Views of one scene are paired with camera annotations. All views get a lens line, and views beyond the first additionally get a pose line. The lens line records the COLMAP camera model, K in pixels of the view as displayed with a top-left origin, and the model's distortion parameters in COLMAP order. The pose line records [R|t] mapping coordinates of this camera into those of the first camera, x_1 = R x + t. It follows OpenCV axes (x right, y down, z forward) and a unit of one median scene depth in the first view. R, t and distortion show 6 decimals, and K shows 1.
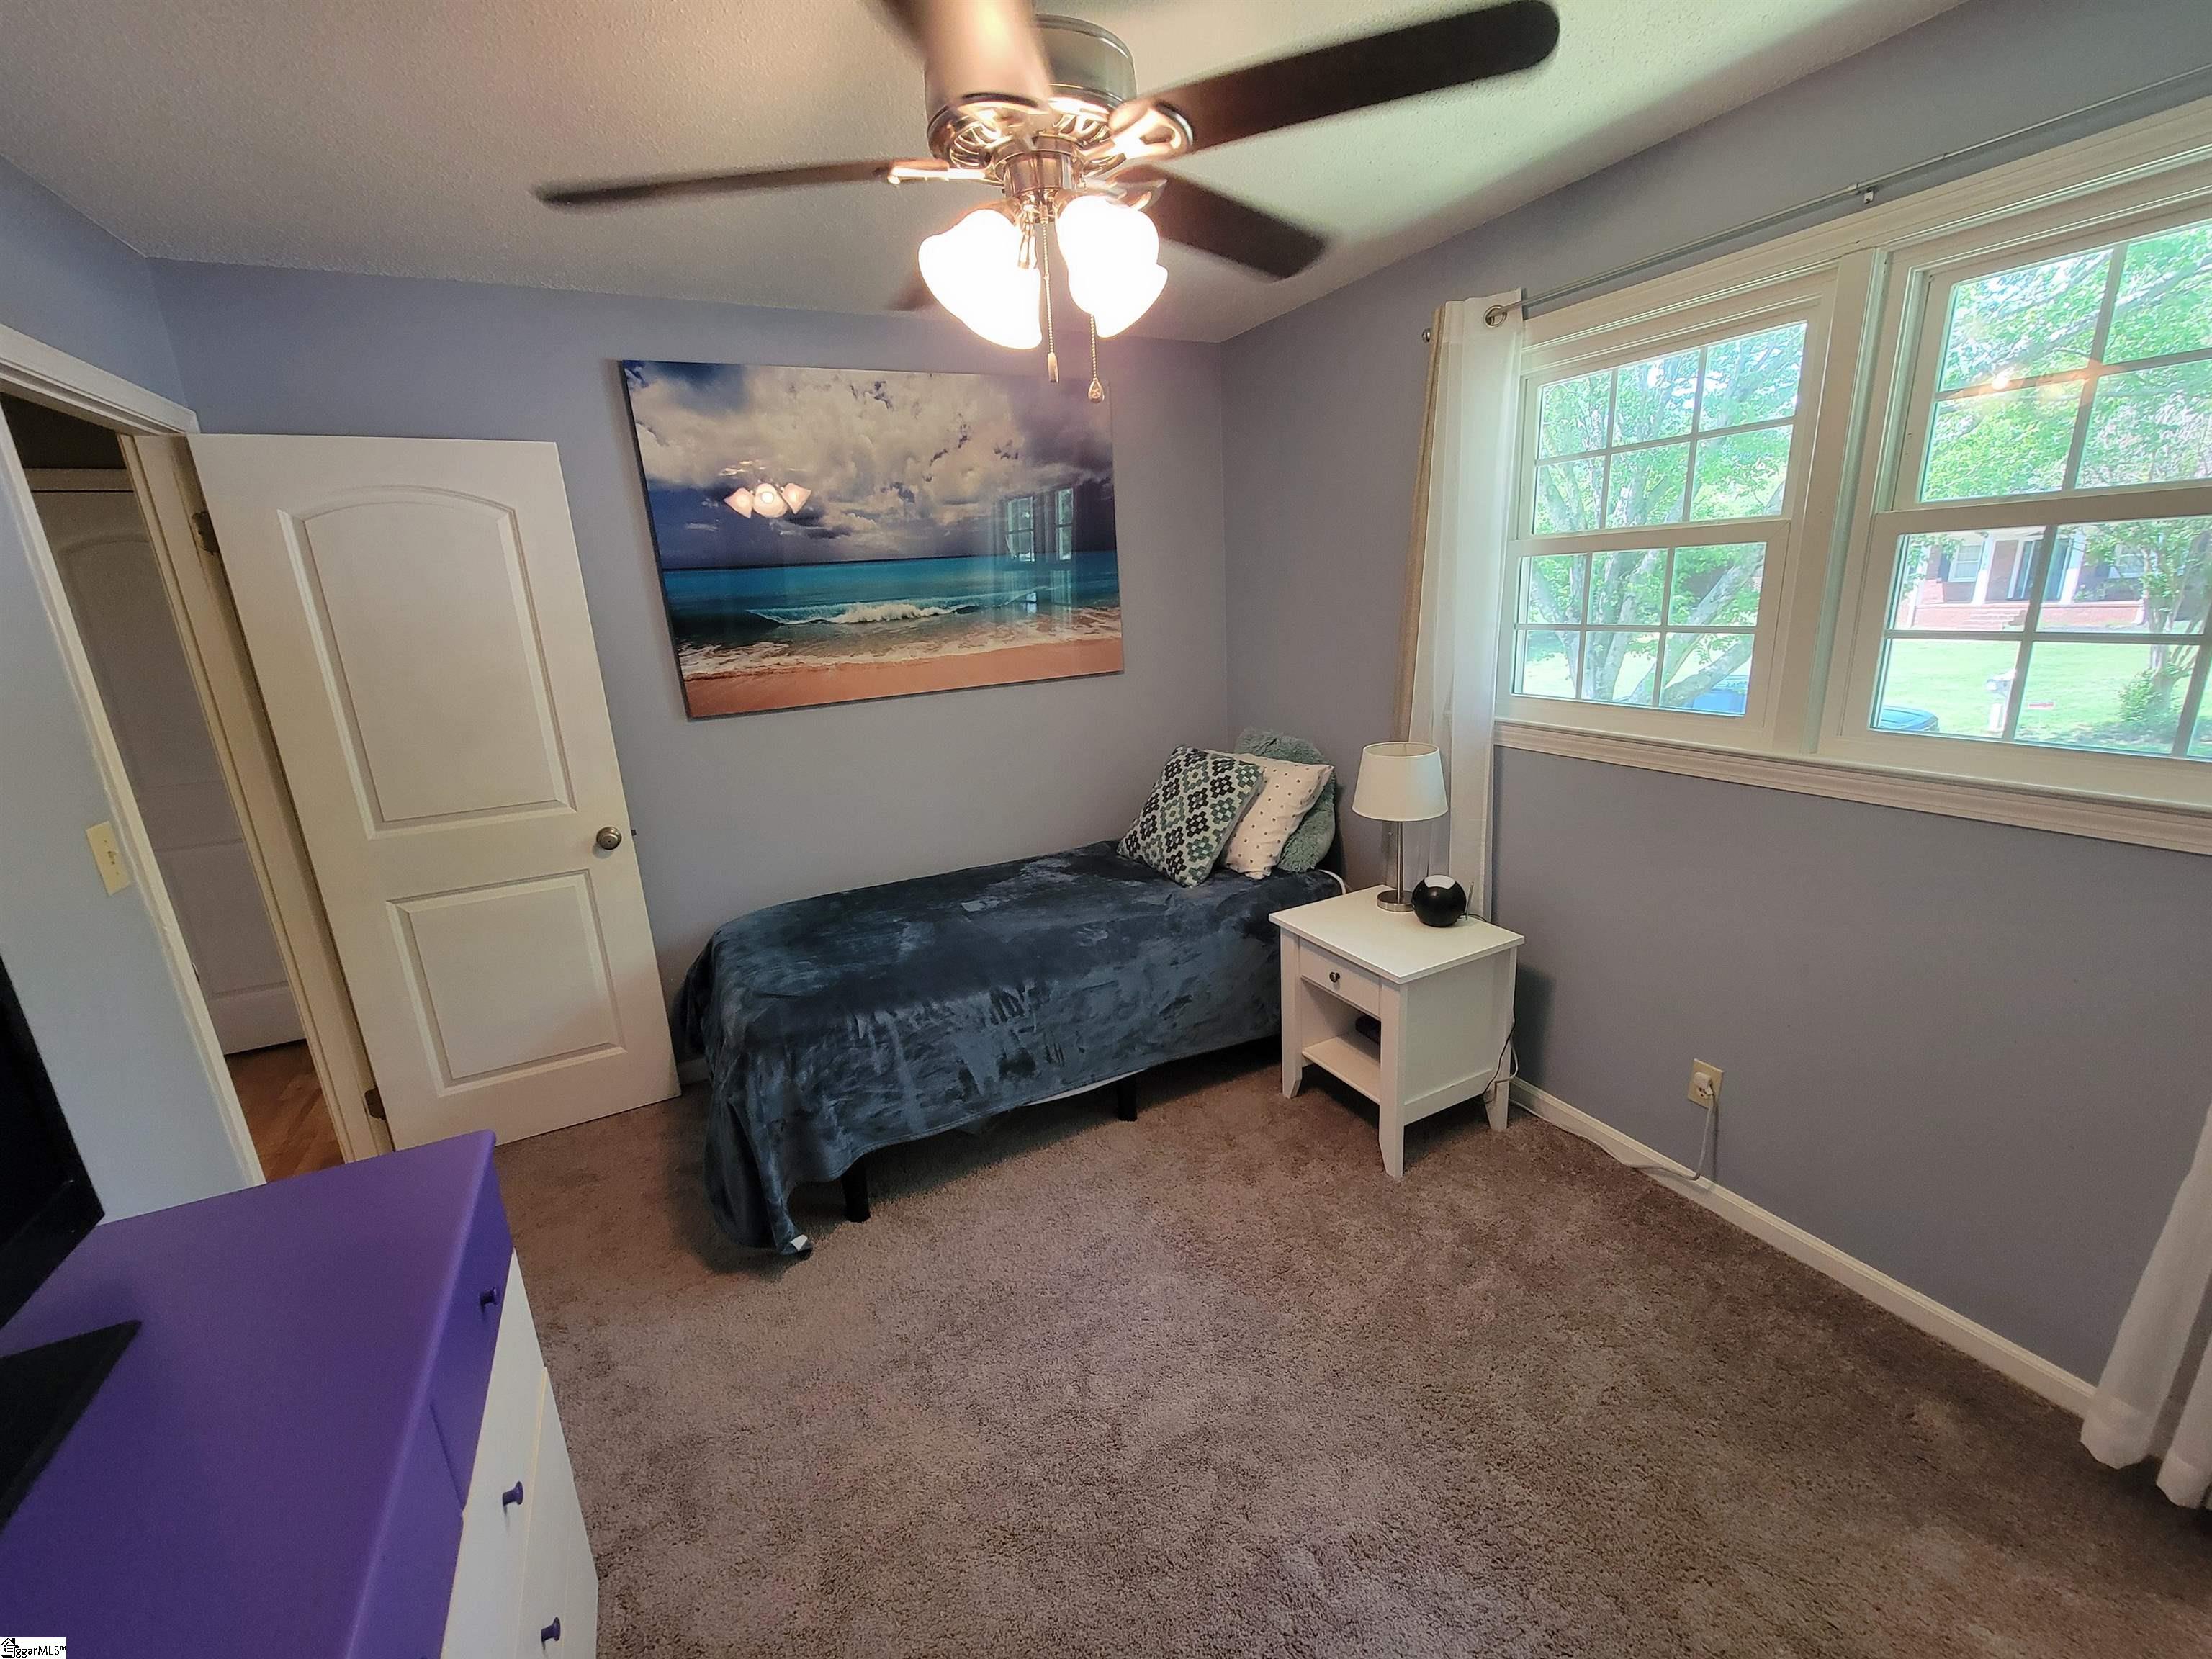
lens RADIAL K [[904.6, 0, 1114.8], [0, 904.6, 832.4], [0, 0, 1]] dist [-0.007004, 0.004628]
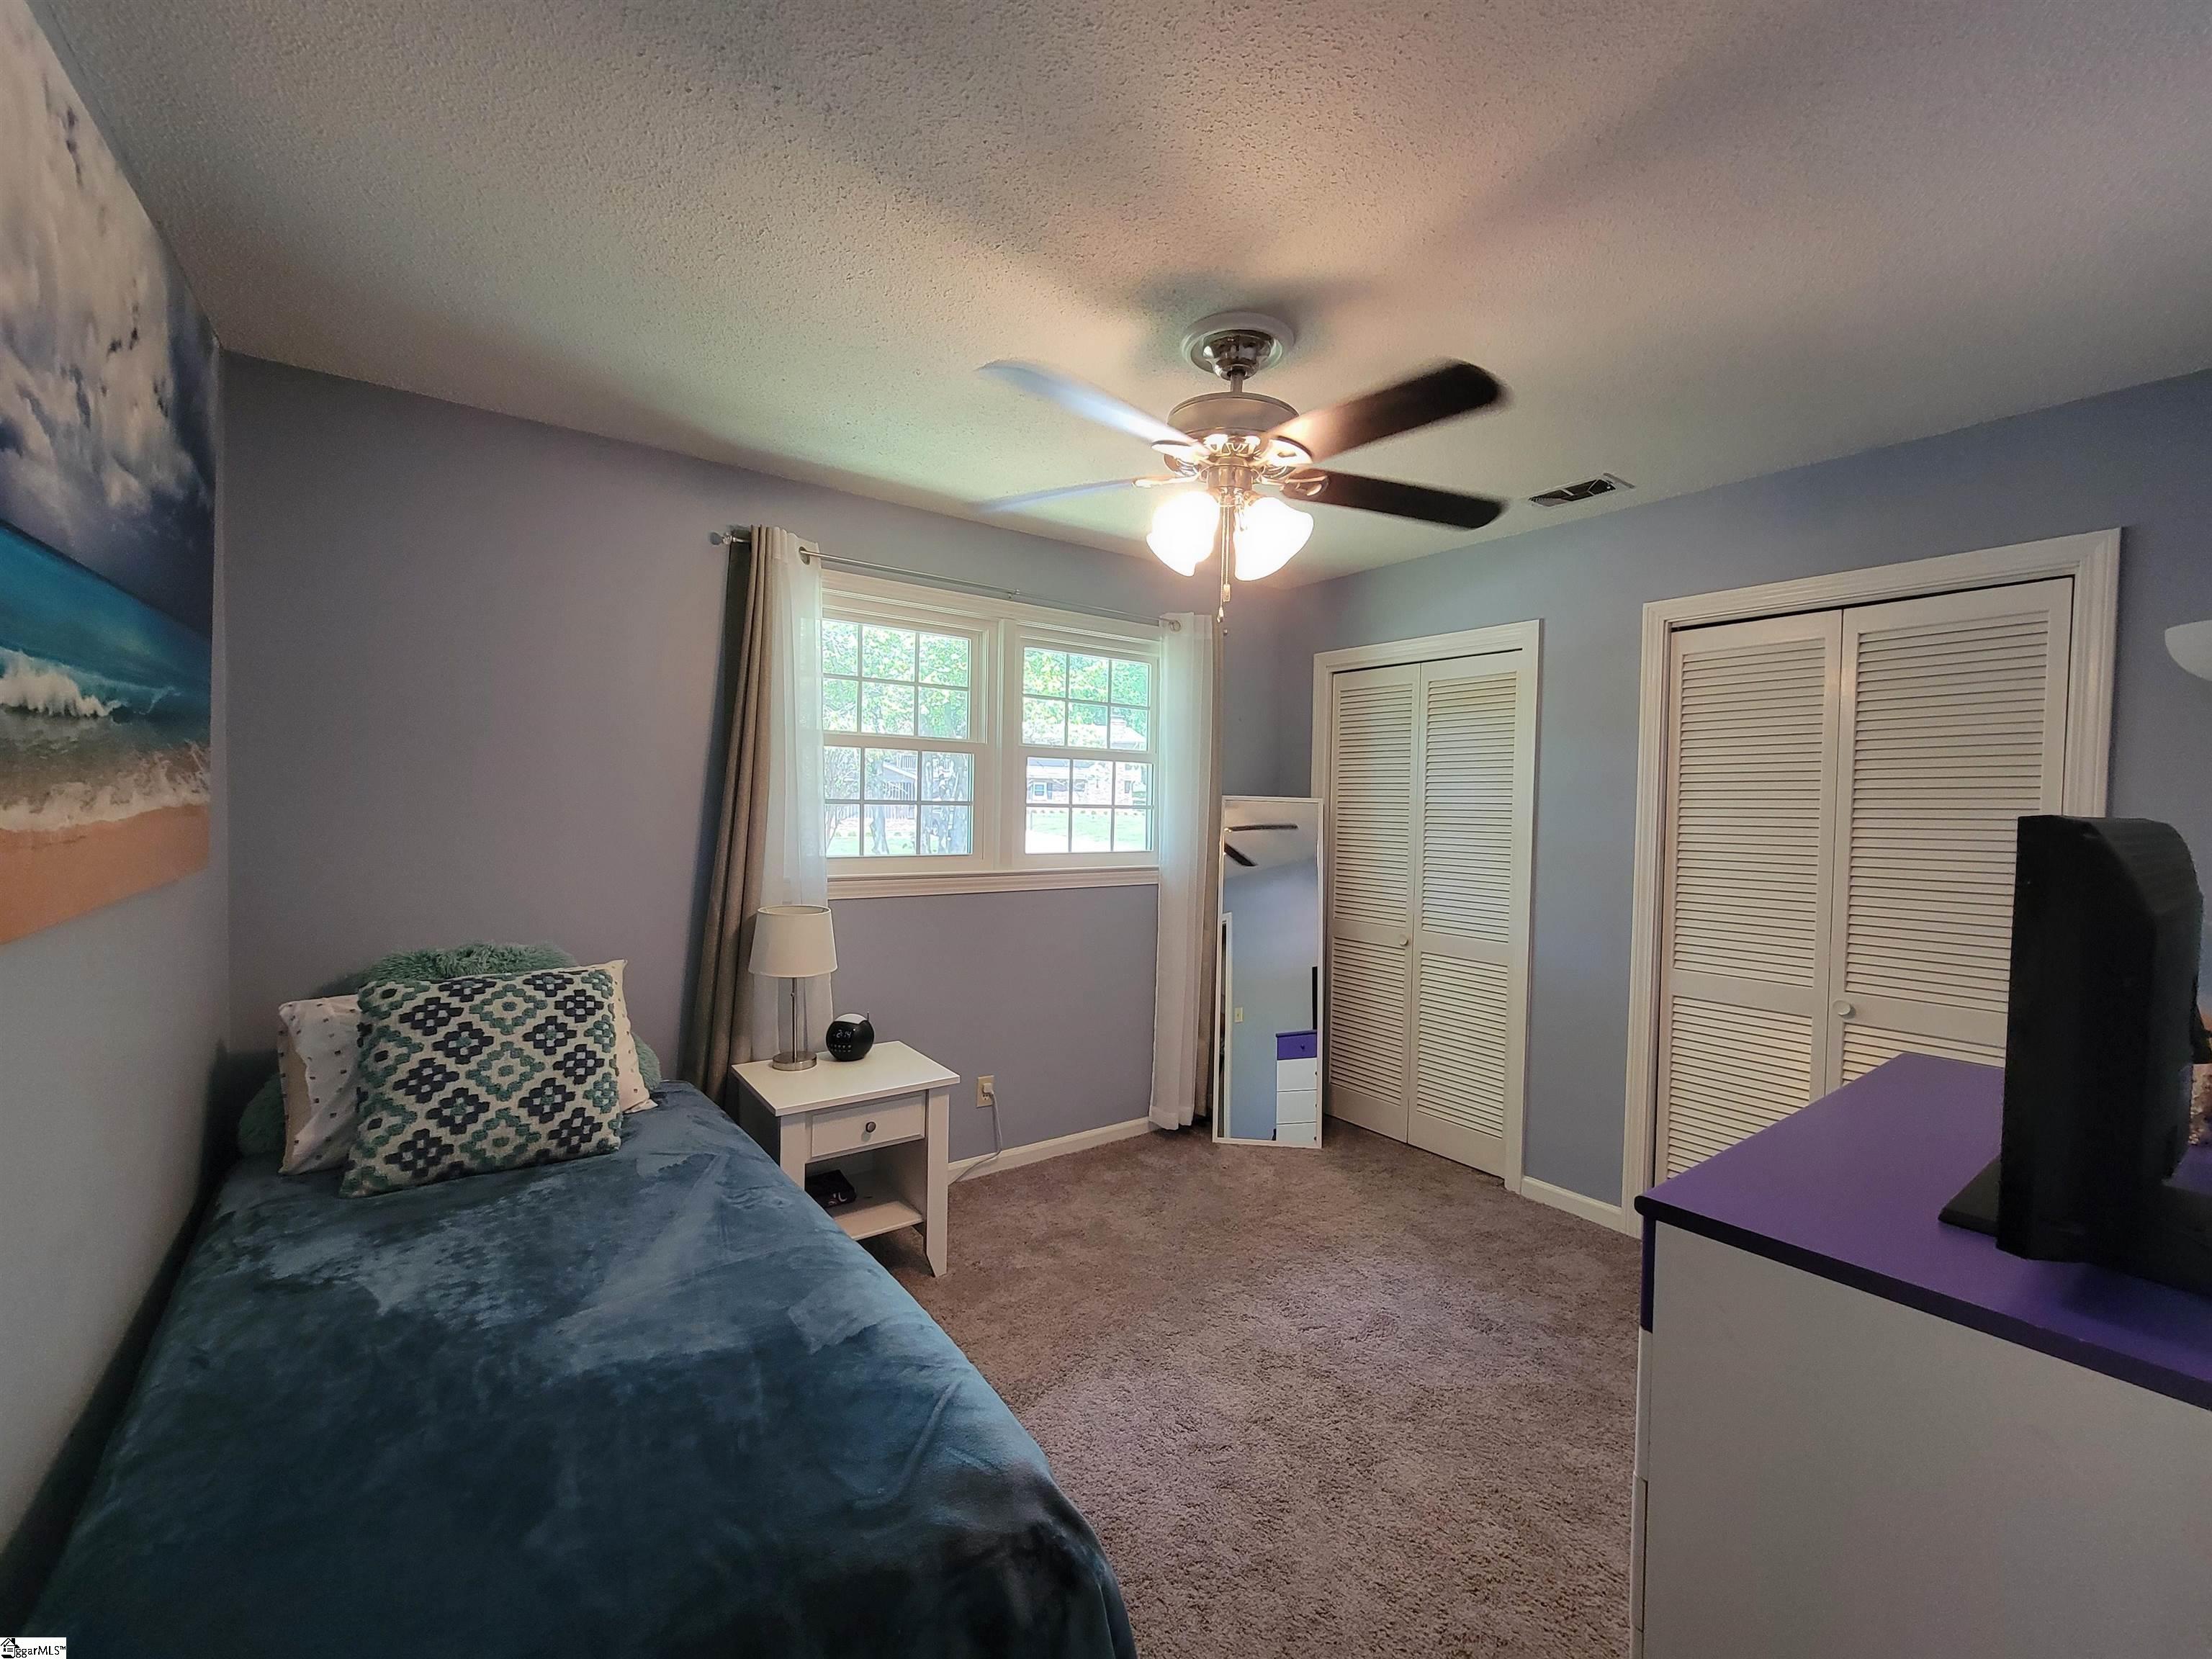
lens RADIAL K [[904.6, 0, 1114.8], [0, 904.6, 832.4], [0, 0, 1]] dist [-0.007004, 0.004628]
pose [[-0.159405, 0.015972, 0.987084, -0.755580], [0.247910, 0.968477, 0.024365, -0.109738], [-0.955579, 0.248592, -0.158340, 0.766244]]
